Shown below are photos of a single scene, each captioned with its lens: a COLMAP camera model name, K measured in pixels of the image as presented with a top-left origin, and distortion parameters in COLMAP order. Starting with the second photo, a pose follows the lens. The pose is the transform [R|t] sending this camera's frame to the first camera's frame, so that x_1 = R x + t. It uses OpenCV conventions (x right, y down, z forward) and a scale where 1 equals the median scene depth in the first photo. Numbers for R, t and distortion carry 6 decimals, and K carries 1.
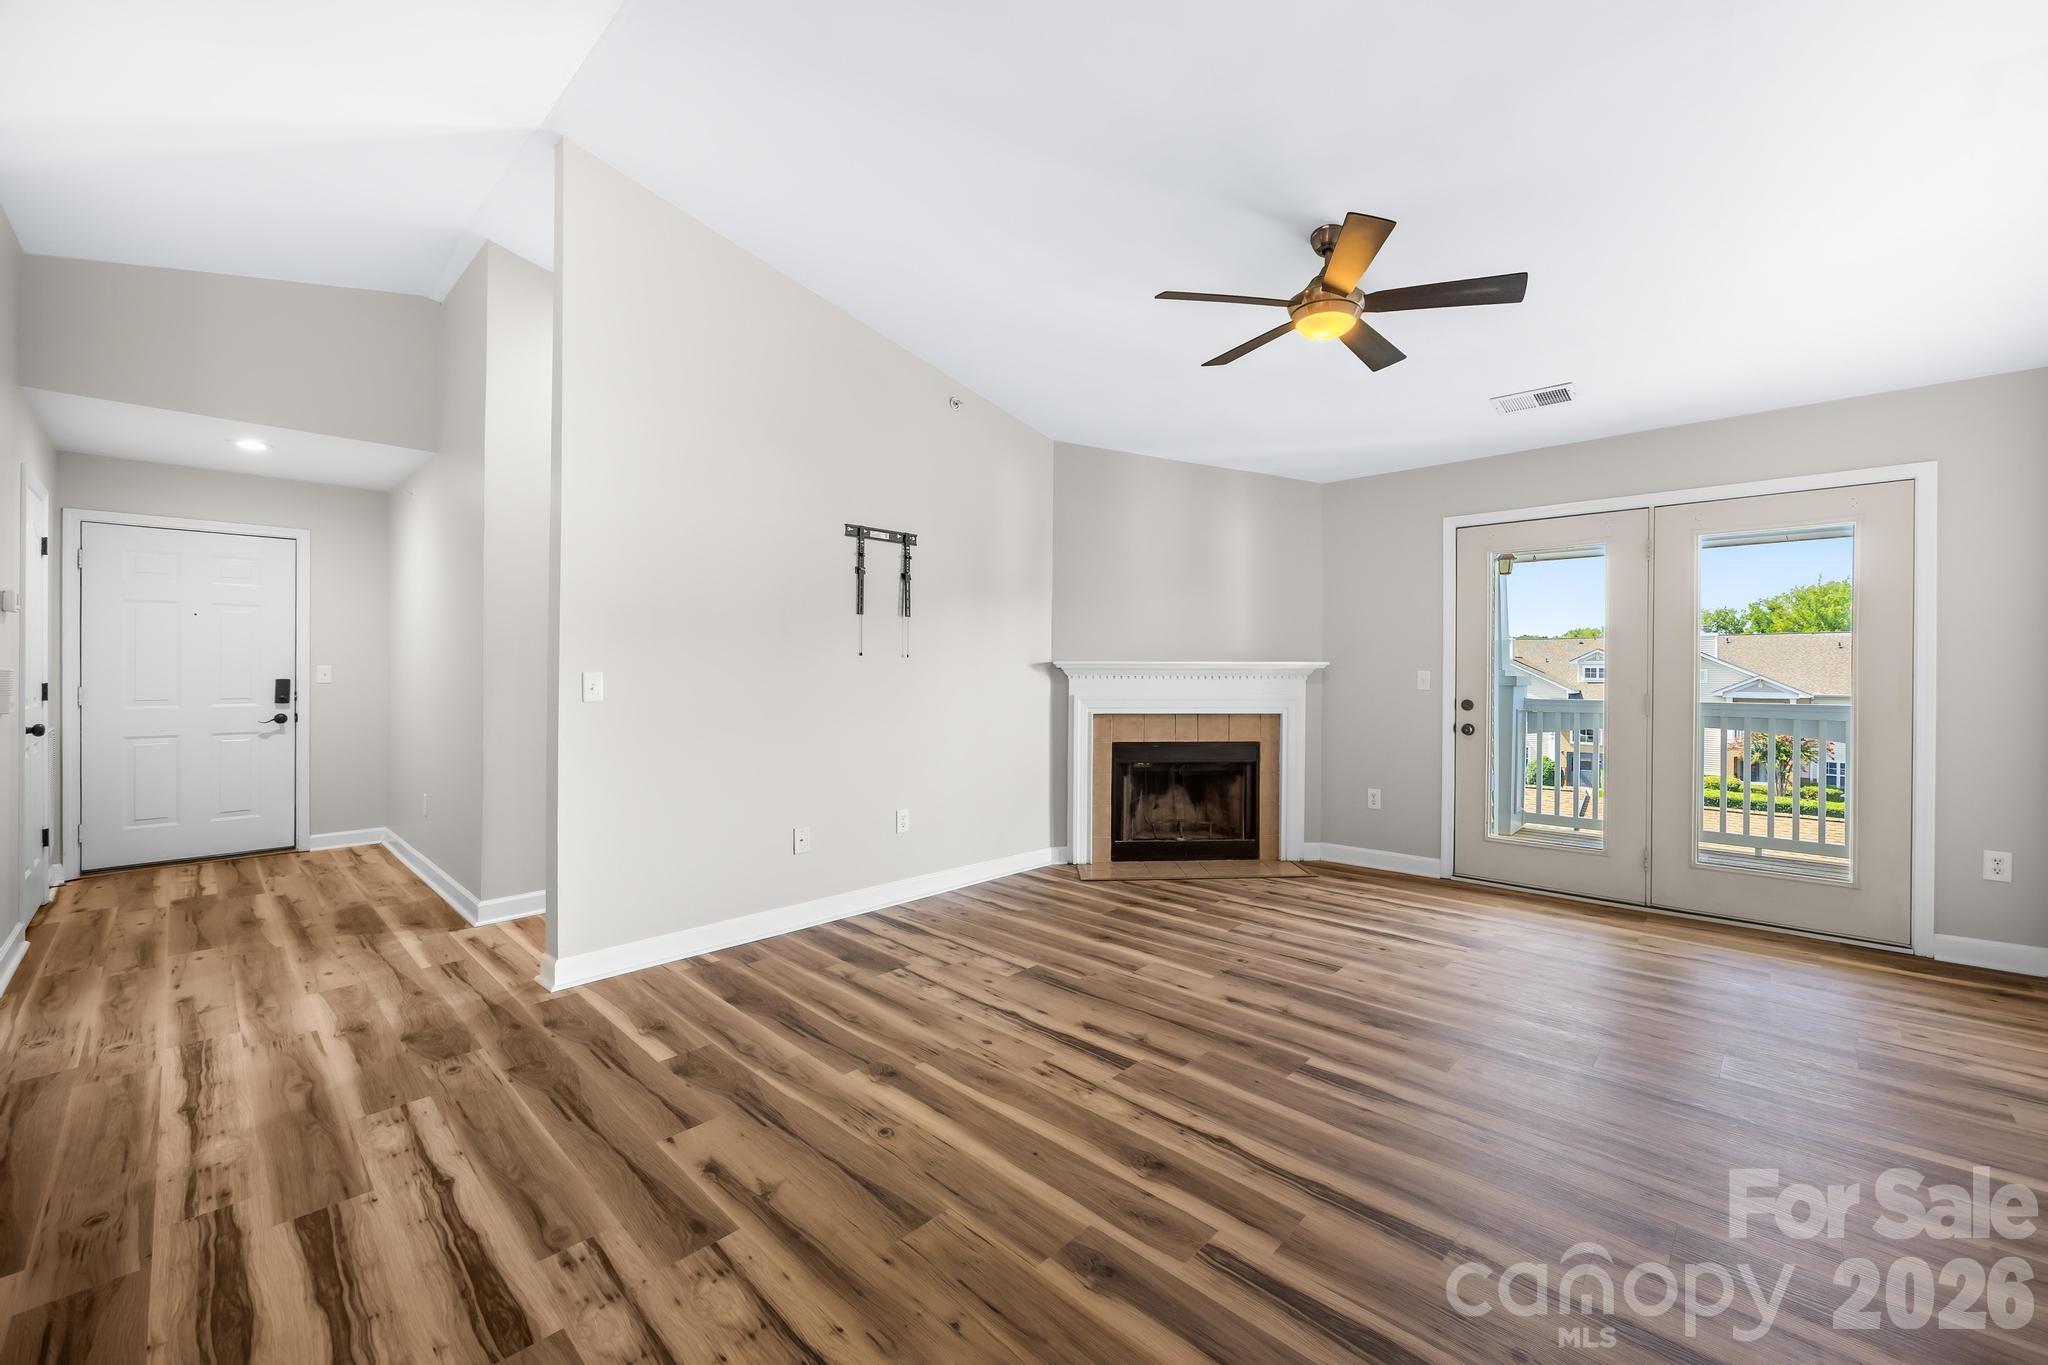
lens RADIAL K [[804.1, 0, 1058.8], [0, 804.1, 673.7], [0, 0, 1]] dist [-0.001732, -0.000579]
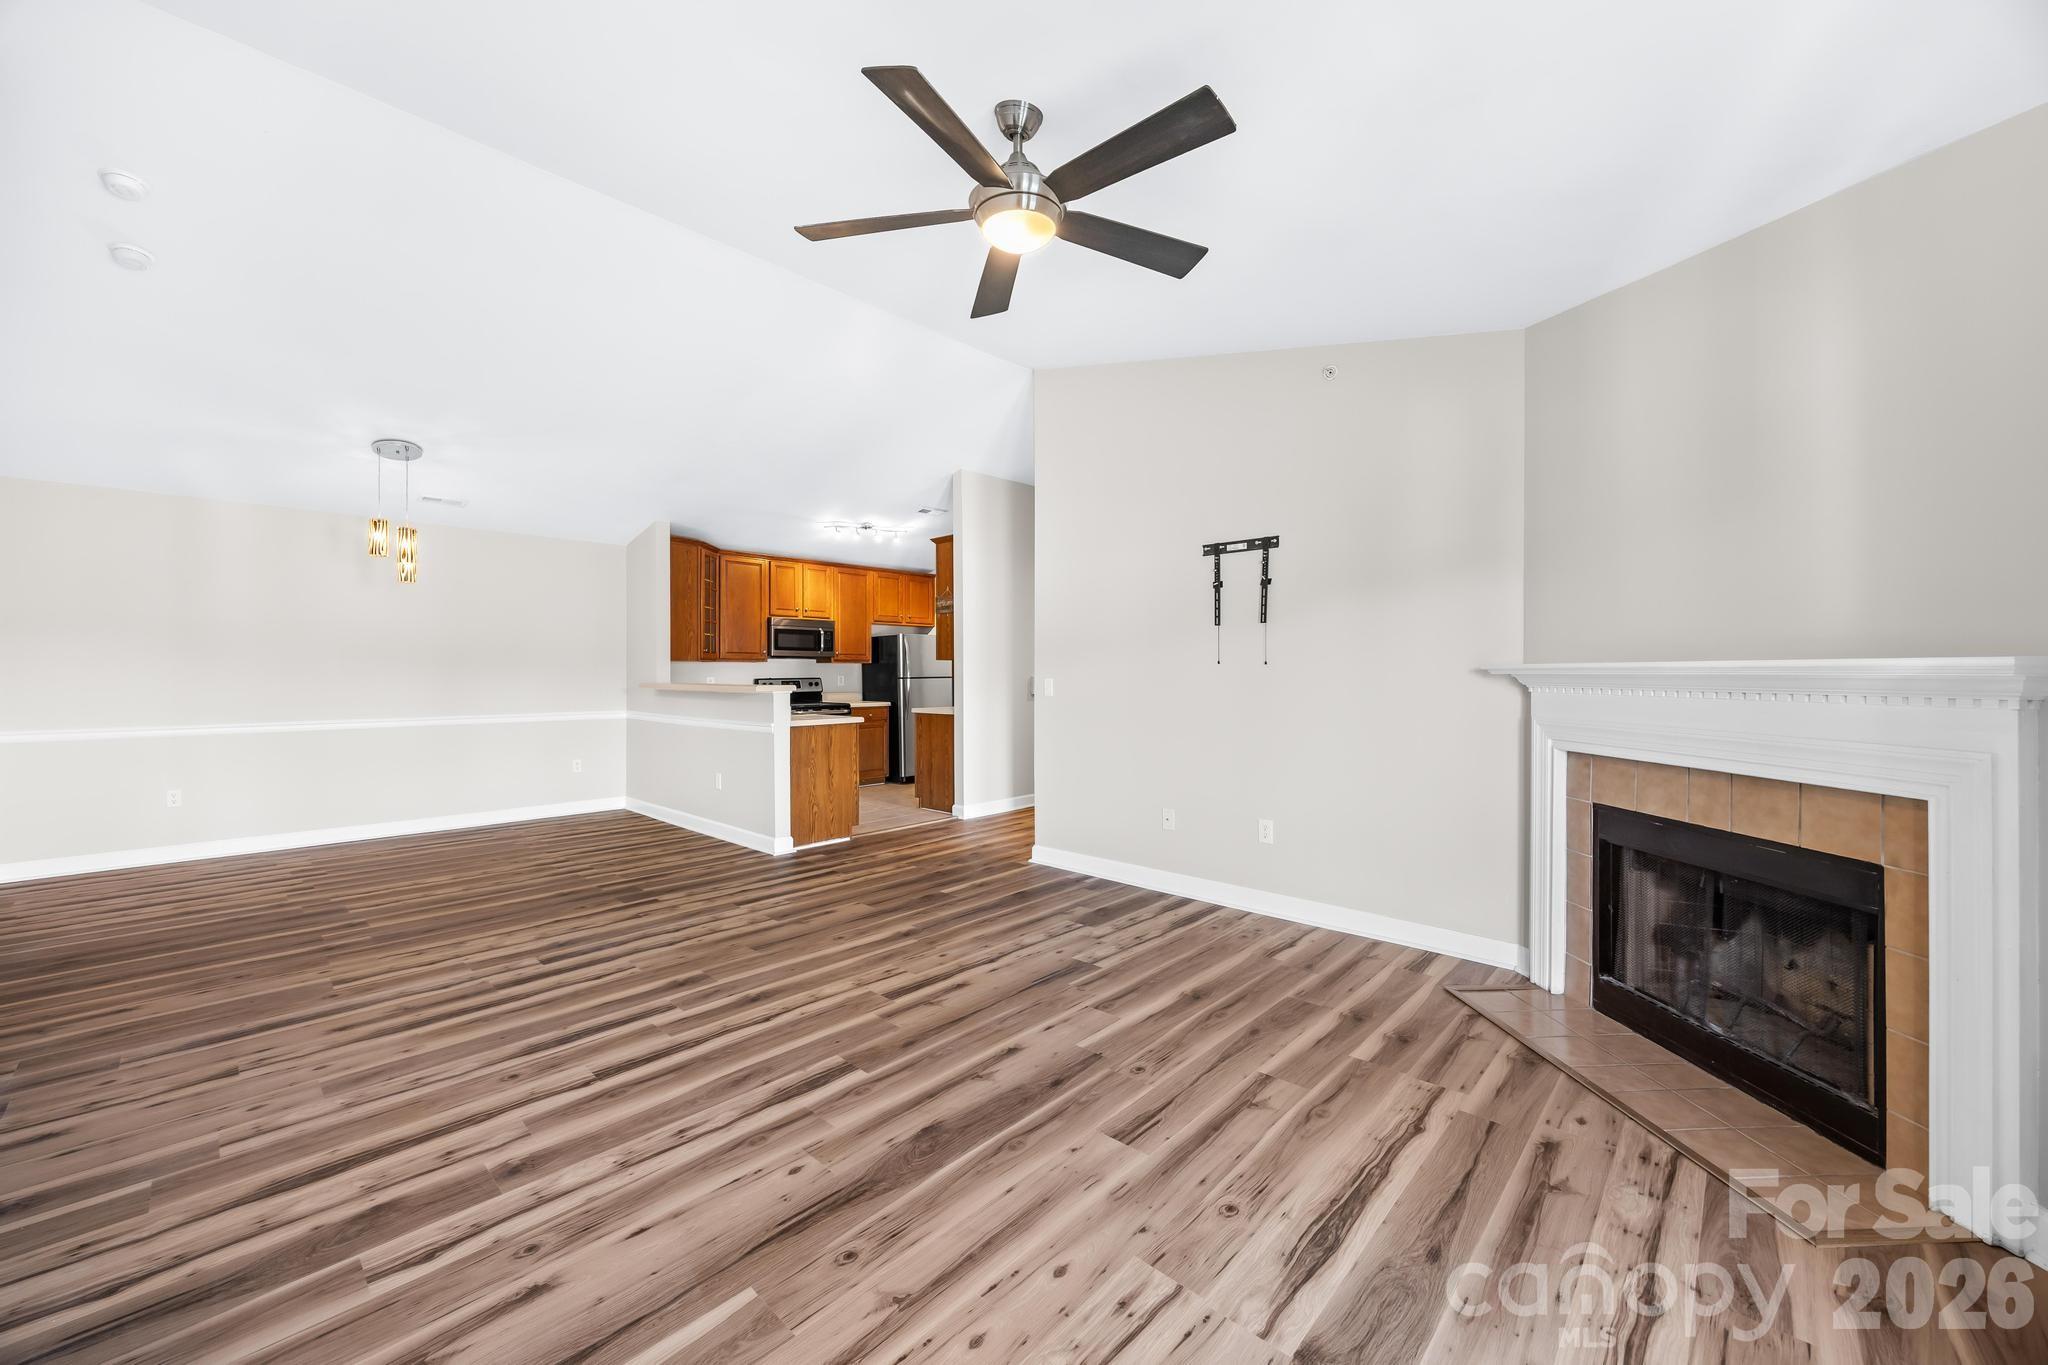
lens RADIAL K [[778.5, 0, 1020.7], [0, 778.5, 667.6], [0, 0, 1]] dist [-0.000478, 0.000001]
pose [[-0.014997, -0.008149, -0.999854, 0.884968], [-0.001301, 0.999966, -0.008130, -0.009381], [0.999887, 0.001178, -0.015007, 0.835393]]
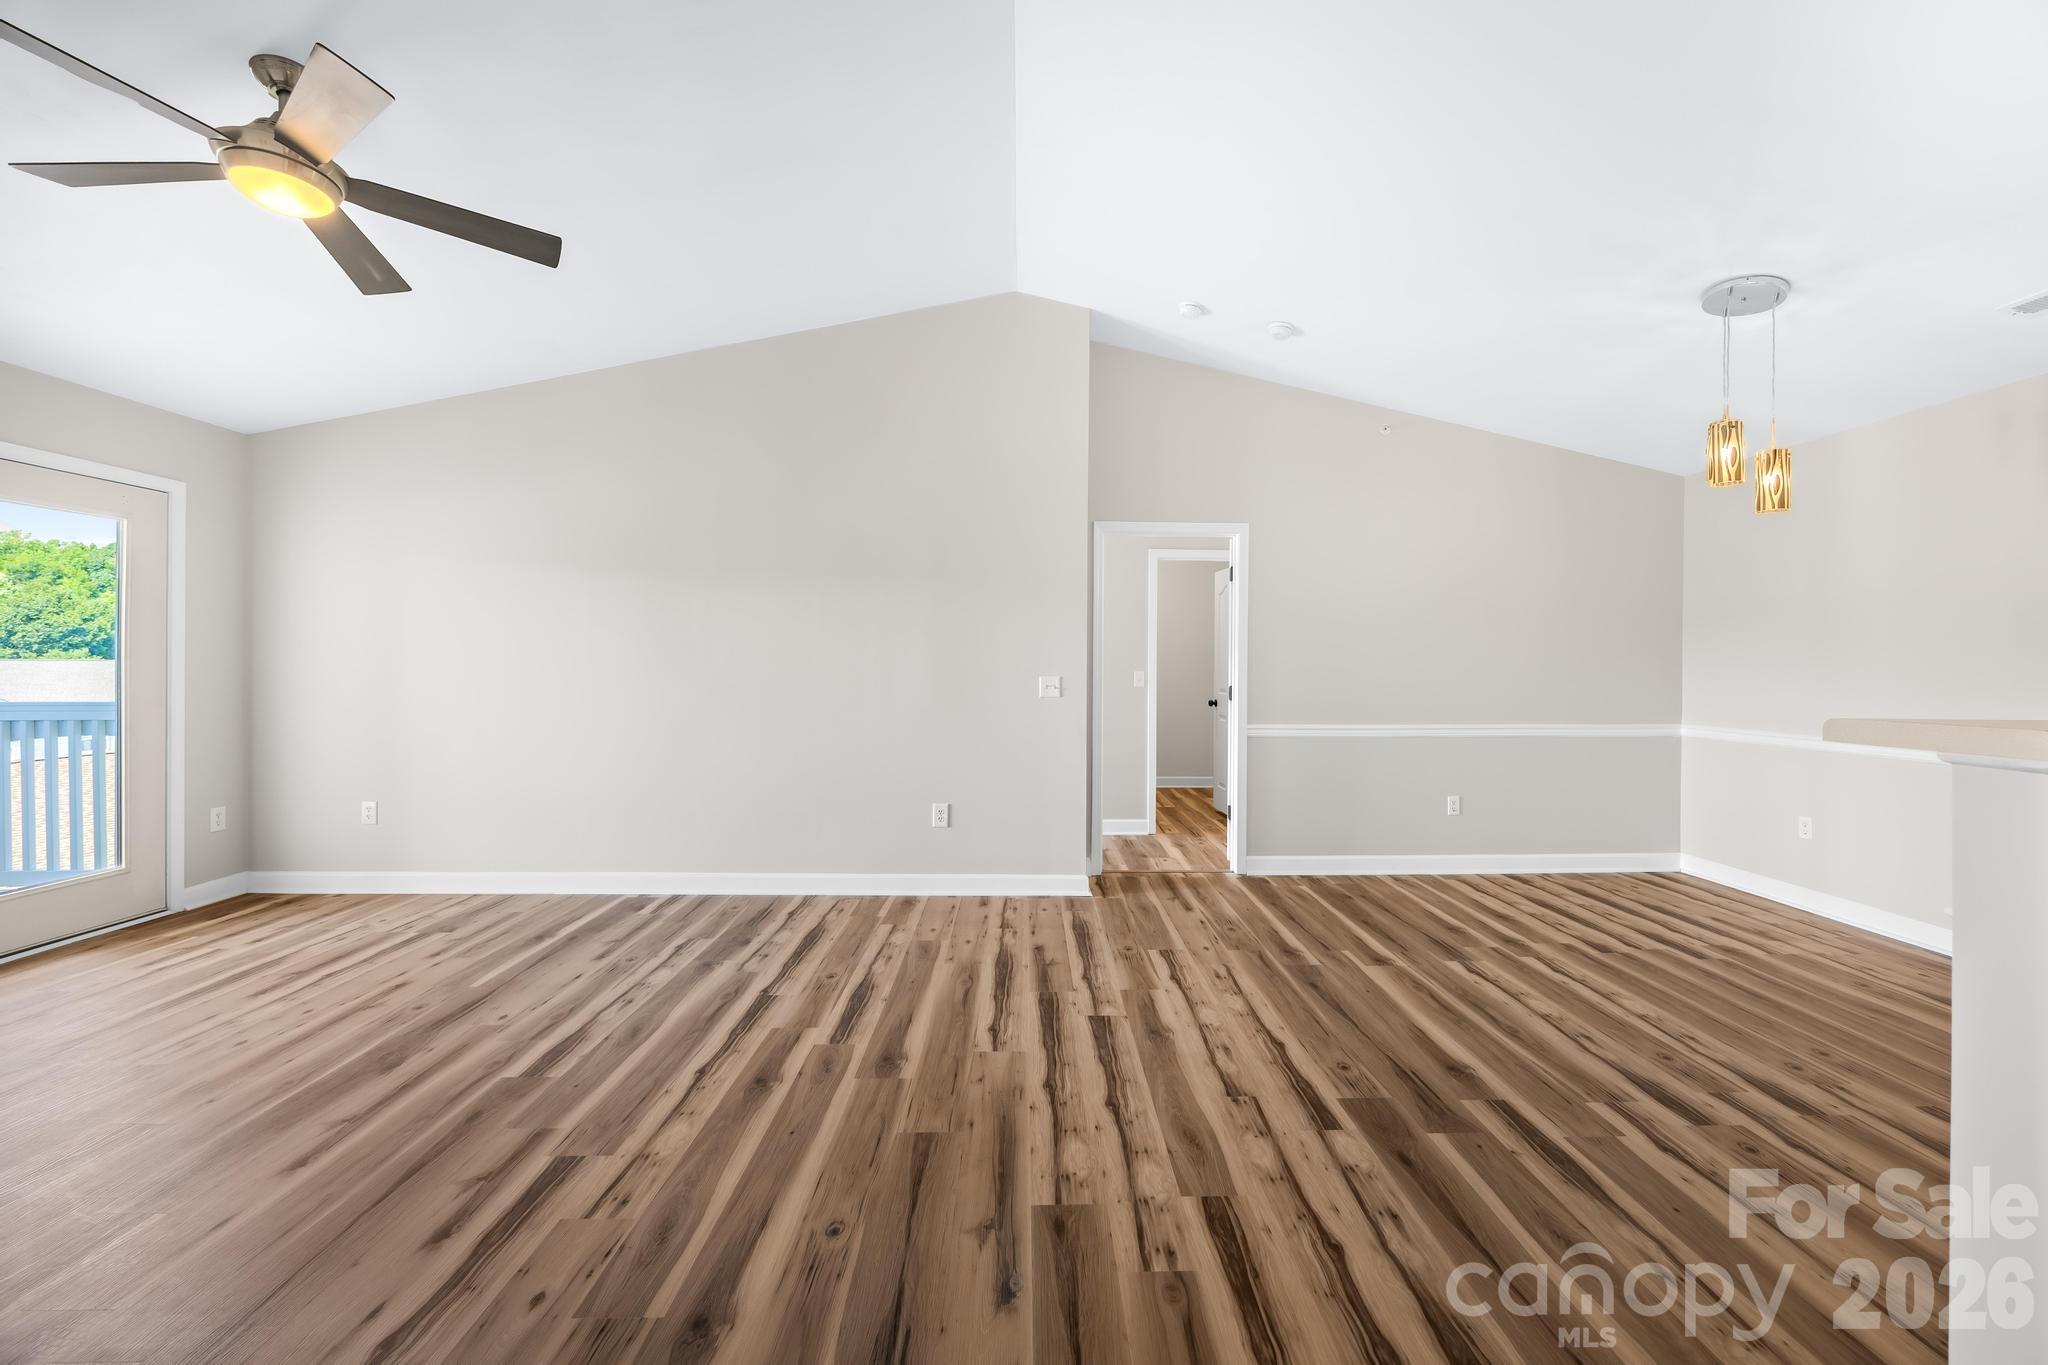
lens RADIAL K [[791.1, 0, 1042.2], [0, 791.1, 674.6], [0, 0, 1]] dist [-0.000658, -0.000200]
pose [[-0.692834, -0.012902, 0.720981, -0.552738], [-0.004282, 0.999896, 0.013779, -0.008460], [-0.721084, 0.006459, -0.692818, 0.823079]]
